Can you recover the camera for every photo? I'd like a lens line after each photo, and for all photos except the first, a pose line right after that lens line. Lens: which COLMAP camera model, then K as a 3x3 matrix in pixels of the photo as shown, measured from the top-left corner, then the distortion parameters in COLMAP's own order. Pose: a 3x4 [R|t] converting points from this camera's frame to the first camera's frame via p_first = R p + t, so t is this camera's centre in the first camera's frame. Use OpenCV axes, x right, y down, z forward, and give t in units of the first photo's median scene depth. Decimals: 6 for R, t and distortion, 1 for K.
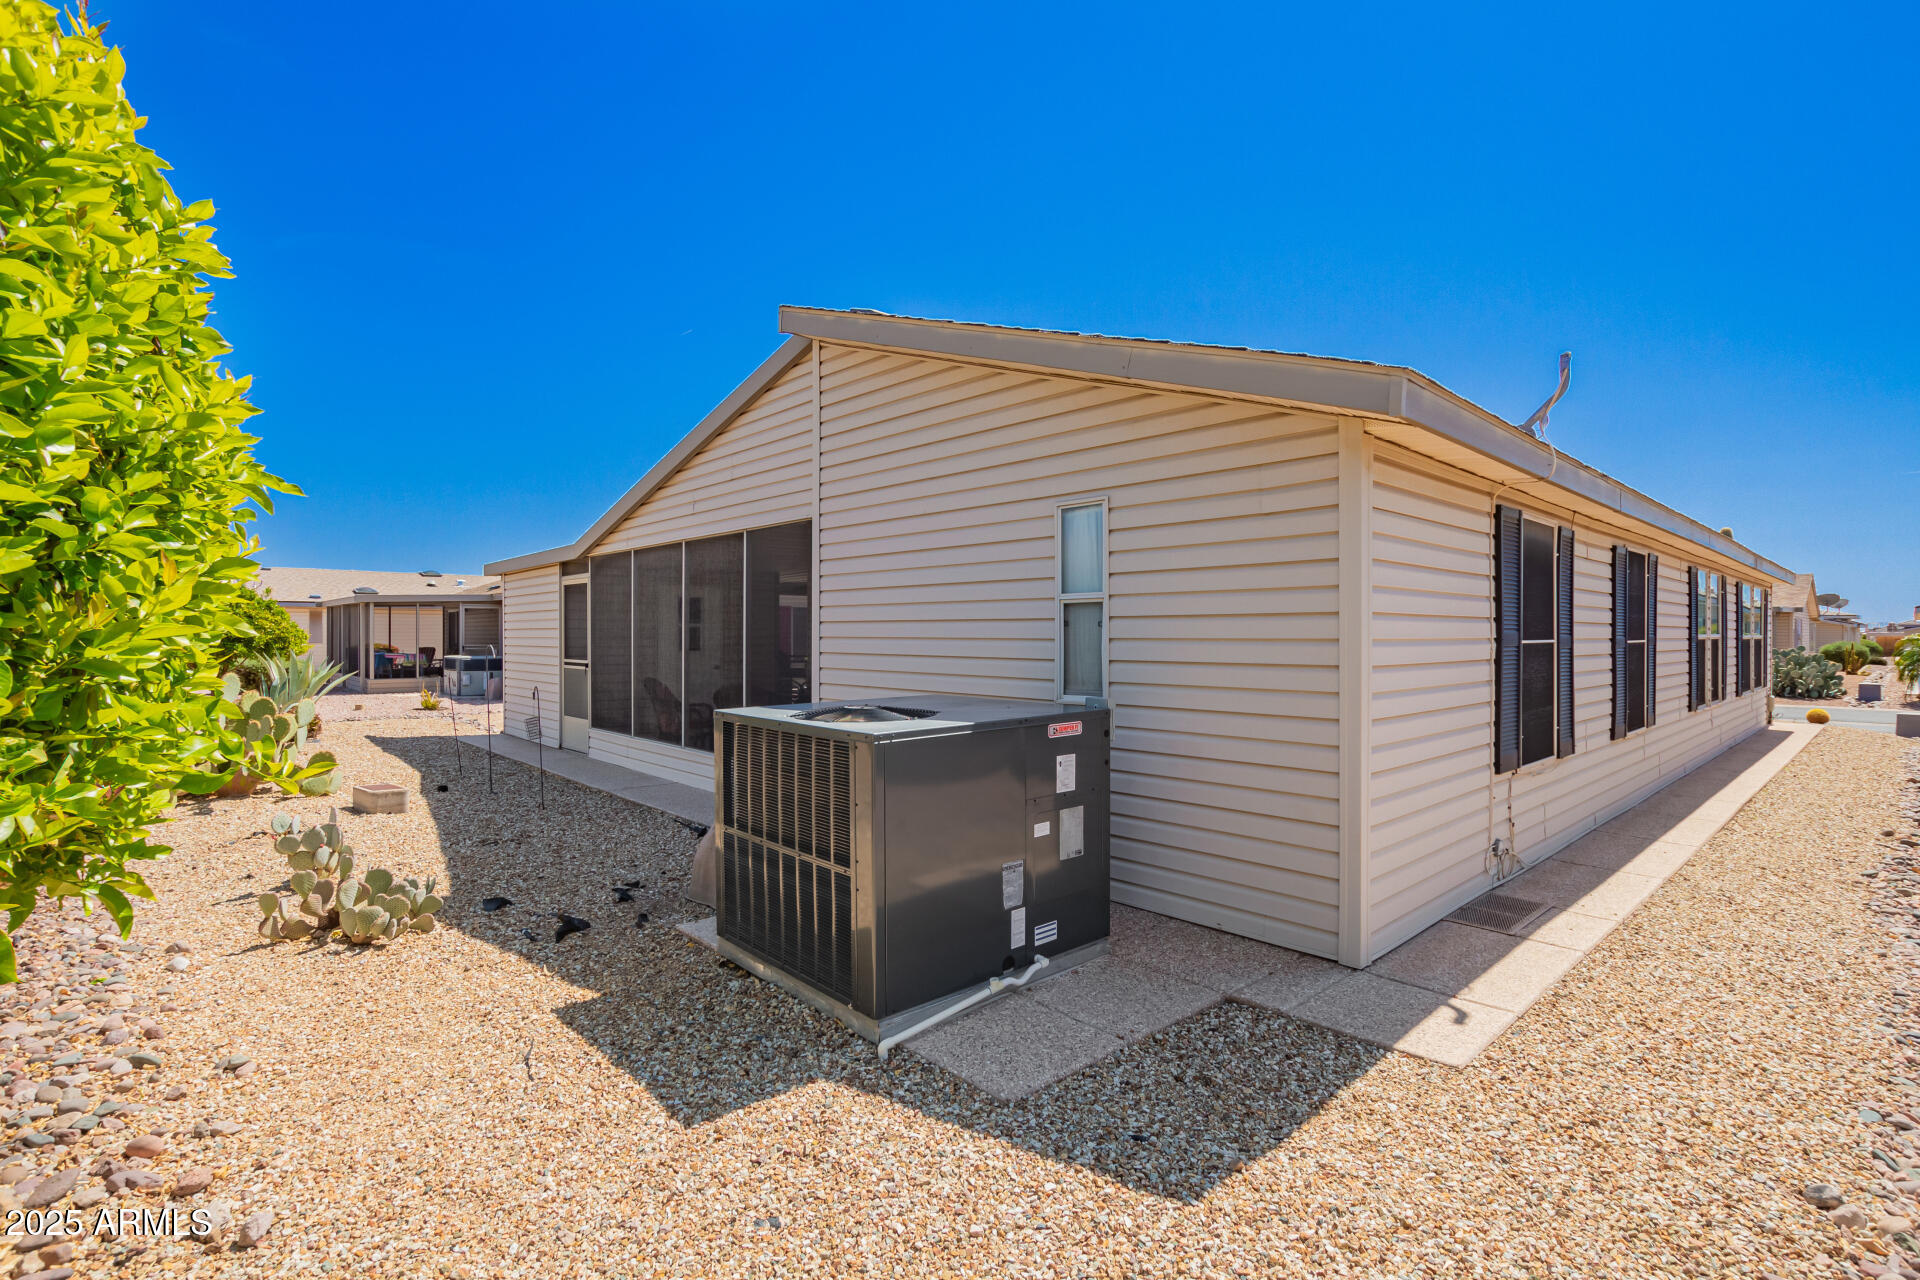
lens RADIAL K [[893.7, 0, 971.7], [0, 893.7, 643.0], [0, 0, 1]] dist [-0.002004, -0.000429]
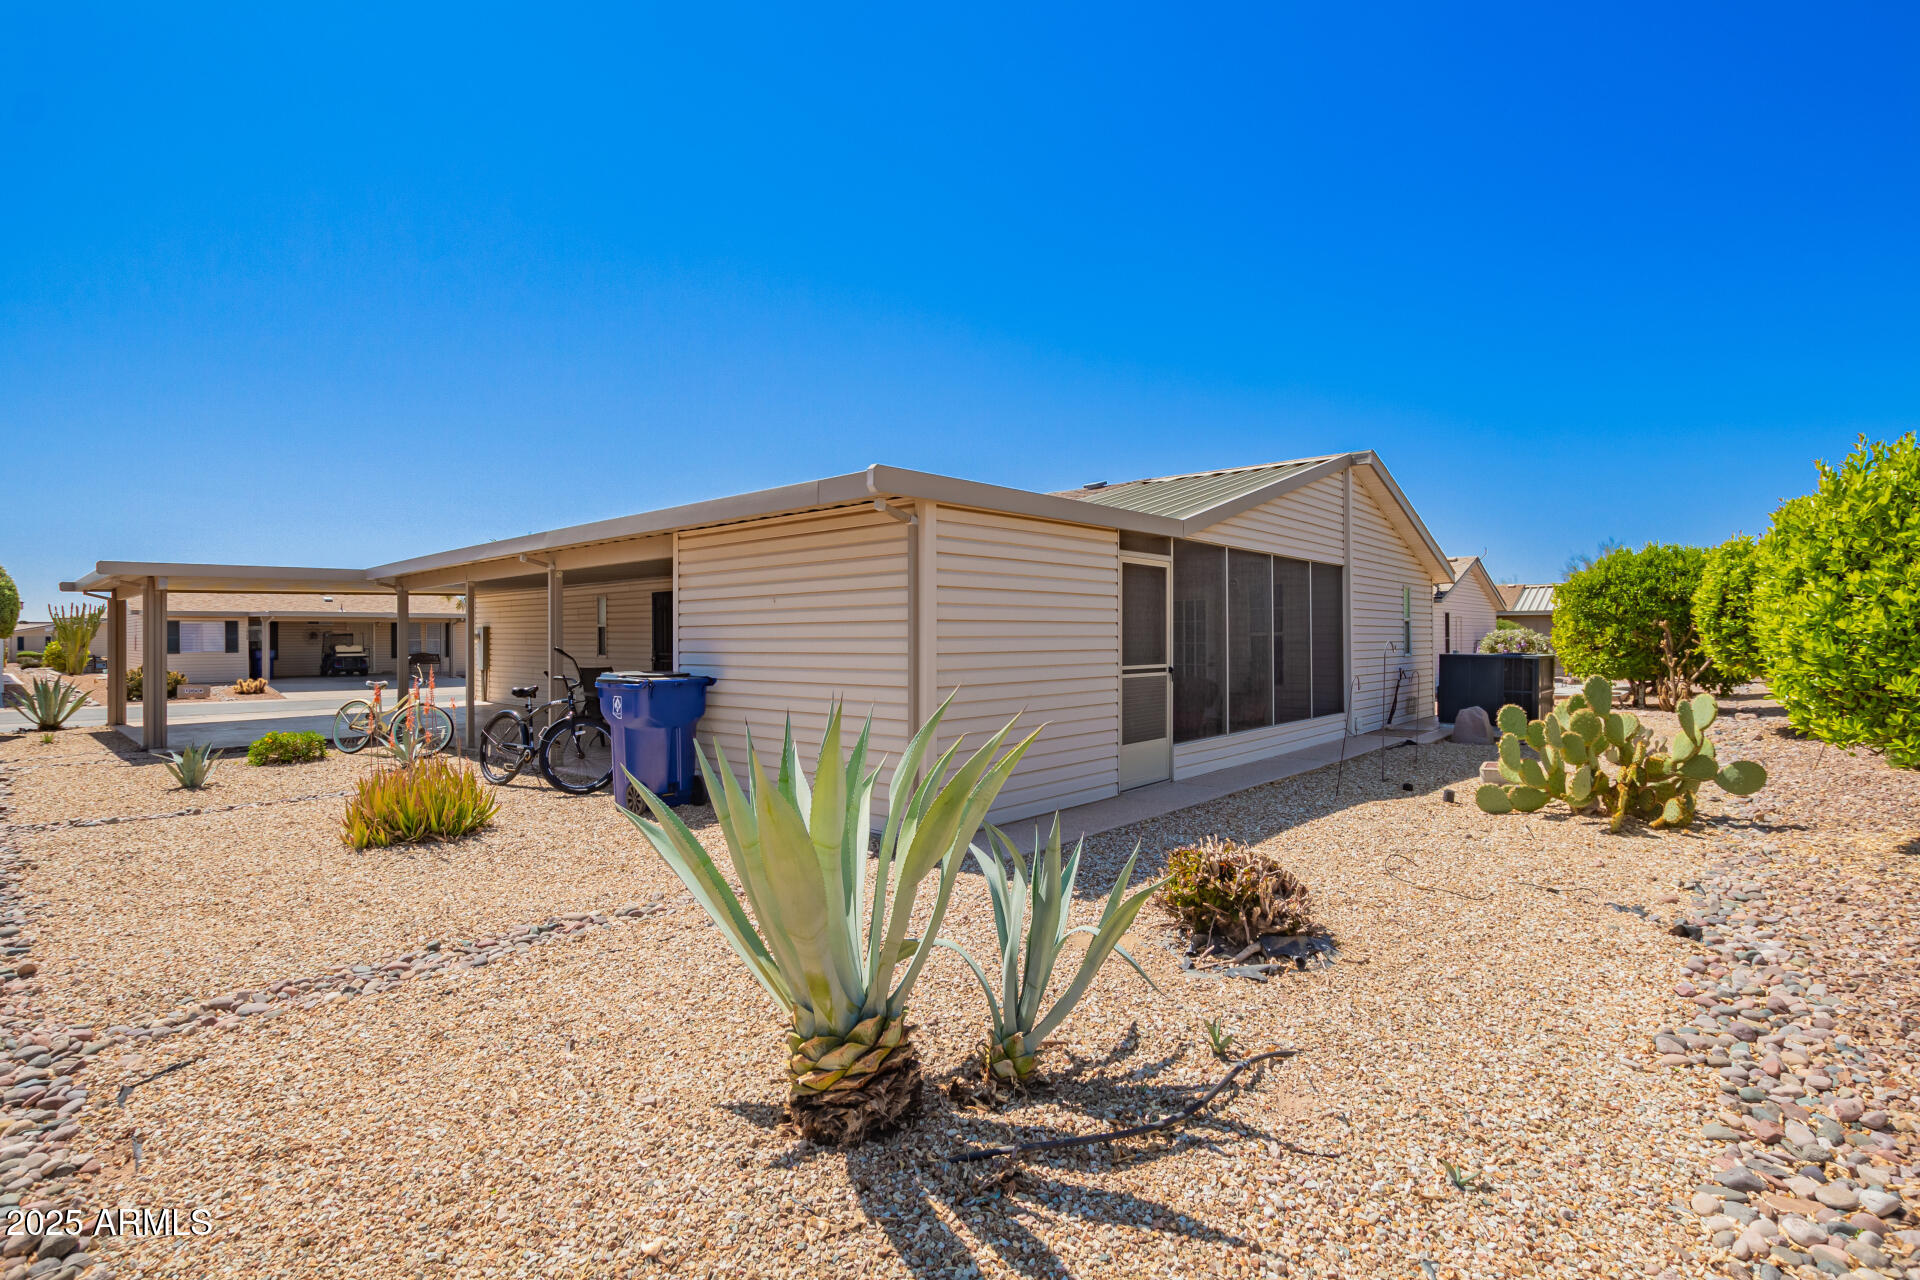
lens RADIAL K [[893.7, 0, 971.7], [0, 893.7, 643.0], [0, 0, 1]] dist [-0.002004, -0.000429]
pose [[-0.093661, -0.000549, 0.995604, -1.221330], [0.016446, 0.999863, 0.002098, -0.003545], [-0.995468, 0.016570, -0.093639, 1.251736]]
